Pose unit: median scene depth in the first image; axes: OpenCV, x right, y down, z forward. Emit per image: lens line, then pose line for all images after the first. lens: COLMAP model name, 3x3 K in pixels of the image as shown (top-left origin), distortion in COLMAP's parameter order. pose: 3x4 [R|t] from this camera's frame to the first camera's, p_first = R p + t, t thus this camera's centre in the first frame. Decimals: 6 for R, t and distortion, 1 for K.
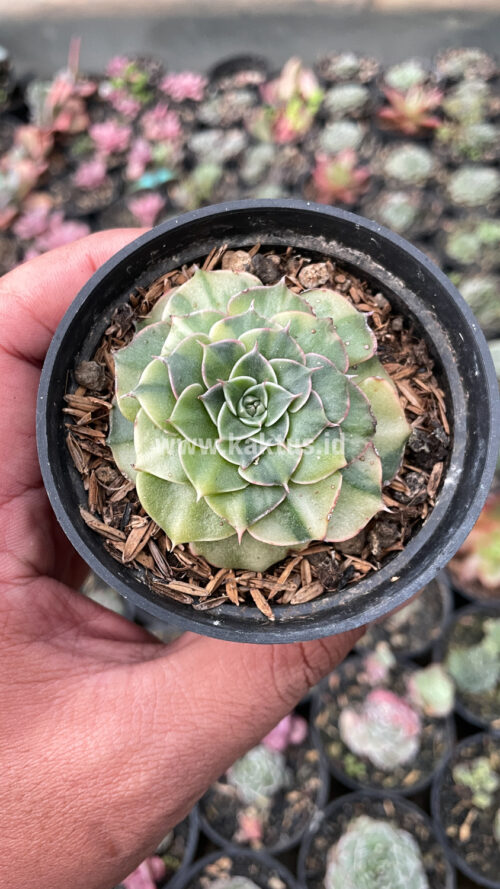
lens RADIAL K [[684.1, 0, 246.4], [0, 684.1, 443.8], [0, 0, 1]] dist [0.161716, -0.005822]
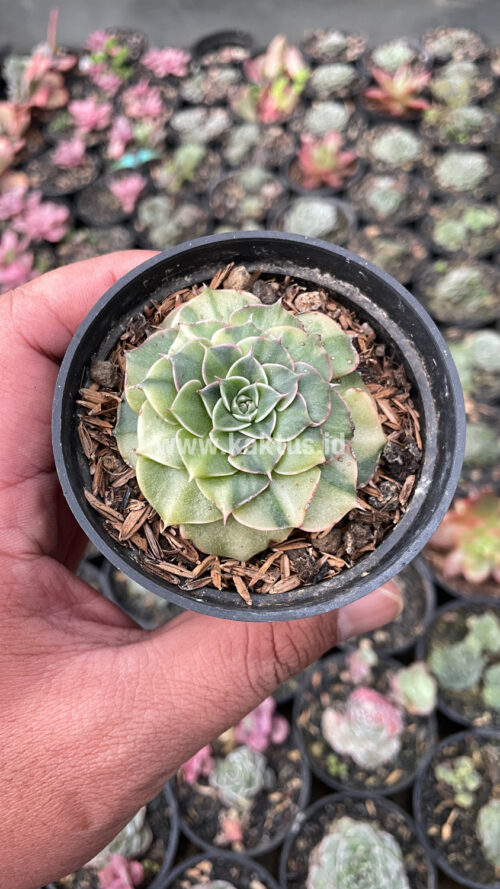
lens RADIAL K [[684.1, 0, 249.1], [0, 684.1, 450.9], [0, 0, 1]] dist [0.161716, -0.005822]
pose [[0.997755, 0.066700, -0.006007, 0.025334], [-0.066970, 0.993597, -0.090993, 0.112794], [-0.000101, 0.091191, 0.995833, -0.105112]]
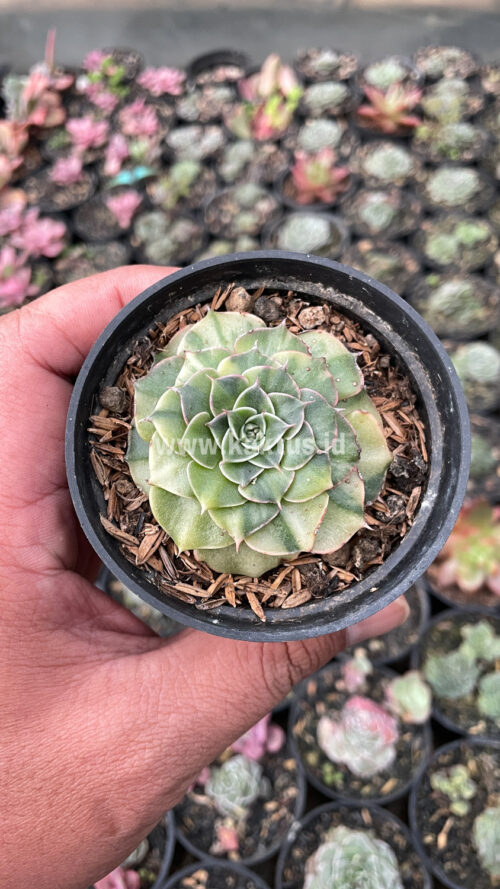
lens RADIAL K [[684.1, 0, 242.1], [0, 684.1, 446.5], [0, 0, 1]] dist [0.161716, -0.005822]
pose [[0.999227, 0.035192, -0.017540, 0.011117], [-0.035266, 0.999370, -0.003903, -0.024762], [0.017391, 0.004519, 0.999839, -0.136647]]
